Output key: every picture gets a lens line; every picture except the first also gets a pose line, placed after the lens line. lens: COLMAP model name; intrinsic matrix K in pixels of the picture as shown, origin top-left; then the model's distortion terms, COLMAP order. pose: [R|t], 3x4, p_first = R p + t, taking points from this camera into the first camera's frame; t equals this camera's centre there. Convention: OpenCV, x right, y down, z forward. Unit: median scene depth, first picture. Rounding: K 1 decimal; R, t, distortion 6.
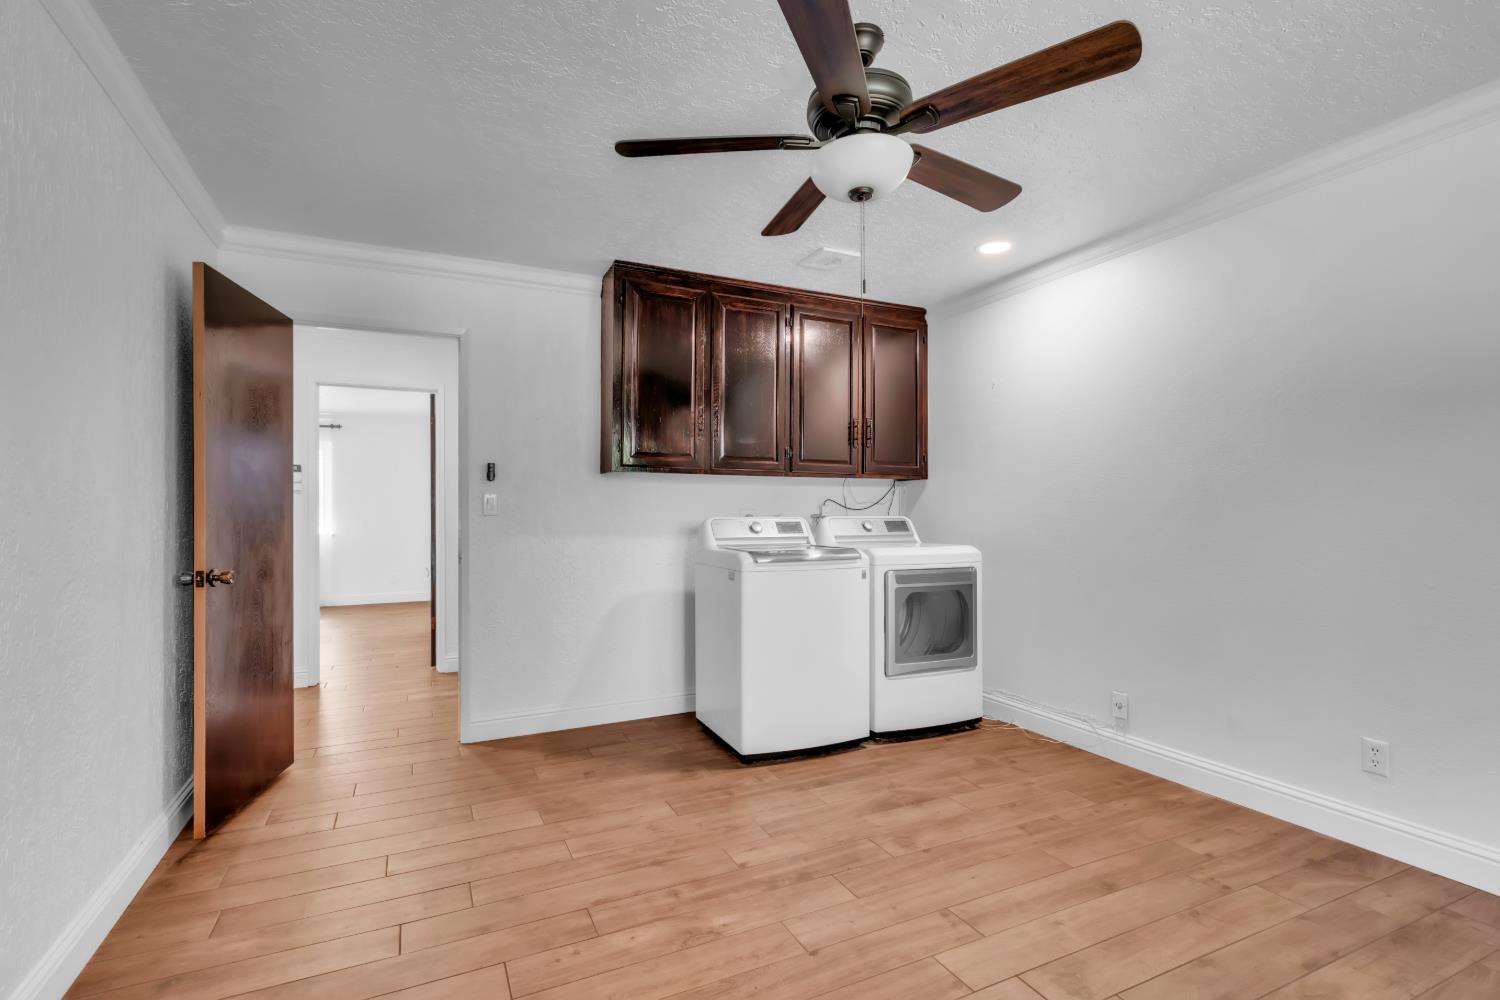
lens RADIAL K [[690.1, 0, 750.0], [0, 690.1, 500.0], [0, 0, 1]] dist [0.002361, 0.000209]
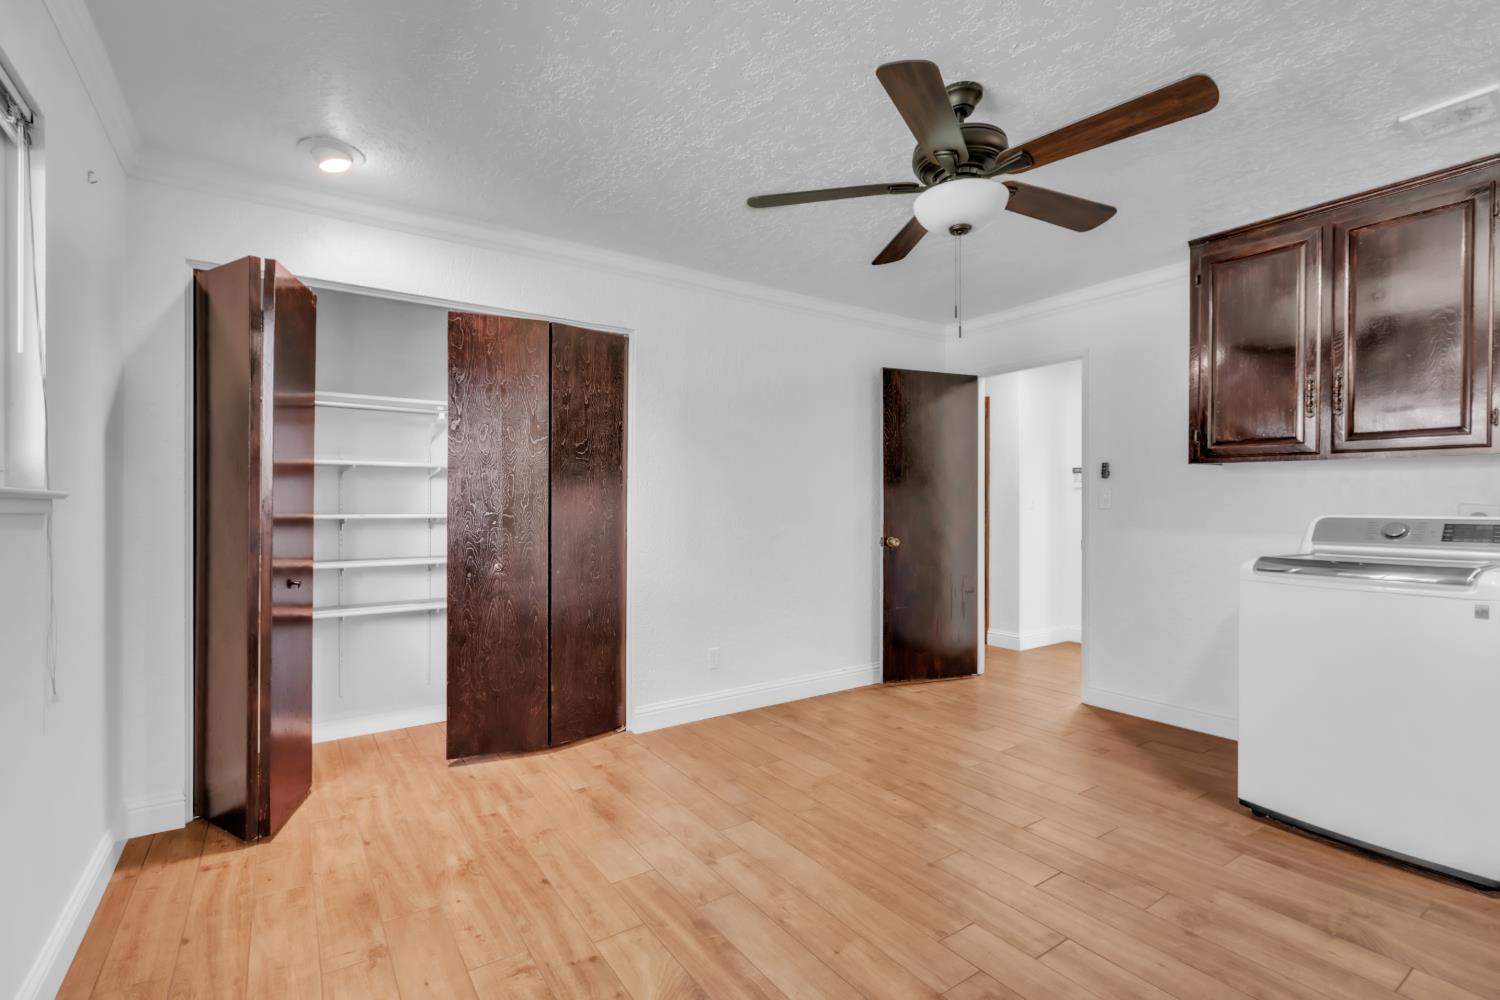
lens RADIAL K [[690.1, 0, 750.0], [0, 690.1, 500.0], [0, 0, 1]] dist [0.002361, 0.000209]
pose [[0.161724, -0.001881, -0.986834, 0.894092], [0.013850, 0.999904, 0.000364, -0.003189], [0.986739, -0.013726, 0.161734, 0.344778]]
